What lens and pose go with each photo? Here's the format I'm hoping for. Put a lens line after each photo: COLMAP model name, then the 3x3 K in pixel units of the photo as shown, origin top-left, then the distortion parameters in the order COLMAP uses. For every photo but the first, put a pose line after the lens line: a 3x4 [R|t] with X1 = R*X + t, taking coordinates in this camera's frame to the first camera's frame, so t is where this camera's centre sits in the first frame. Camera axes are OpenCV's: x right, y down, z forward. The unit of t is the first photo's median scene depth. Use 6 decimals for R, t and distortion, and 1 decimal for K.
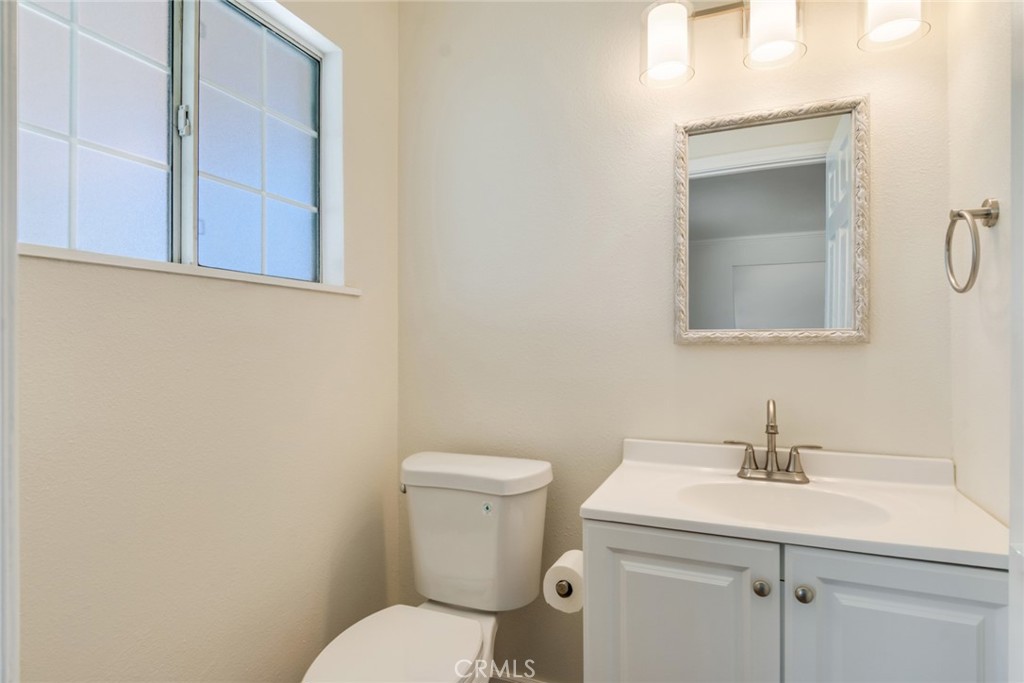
lens RADIAL K [[568.8, 0, 512.1], [0, 568.8, 340.8], [0, 0, 1]] dist [-0.005193, -0.001424]
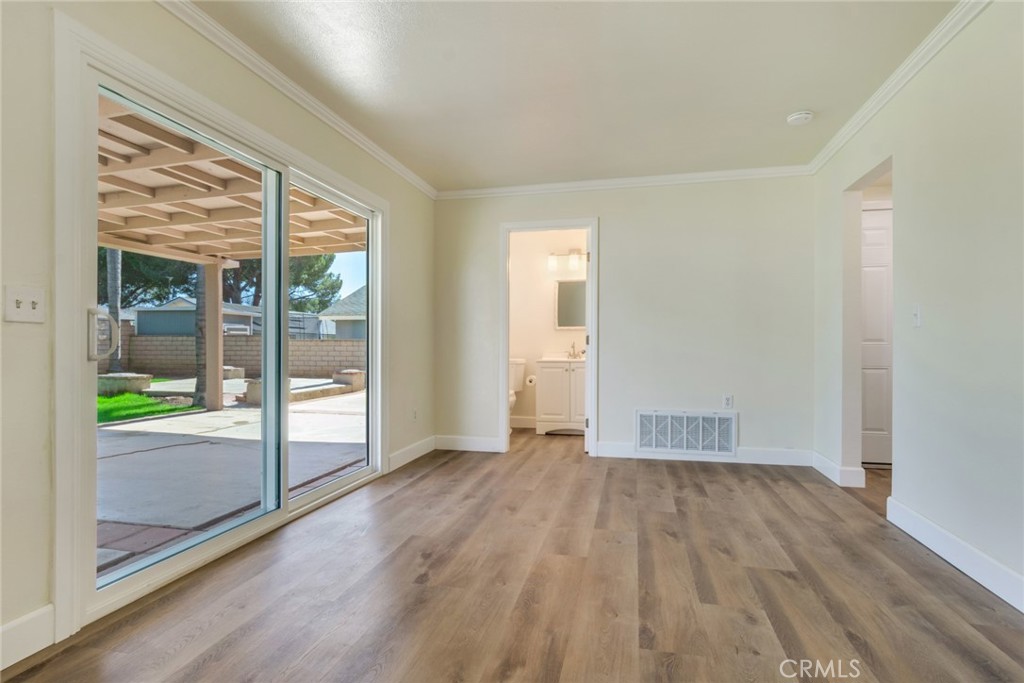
lens RADIAL K [[545.5, 0, 507.8], [0, 545.5, 348.0], [0, 0, 1]] dist [0.001668, -0.003214]
pose [[0.986431, -0.005207, 0.164094, -0.830877], [0.004173, 0.999969, 0.006646, 0.131371], [-0.164124, -0.005871, 0.986422, -3.416545]]
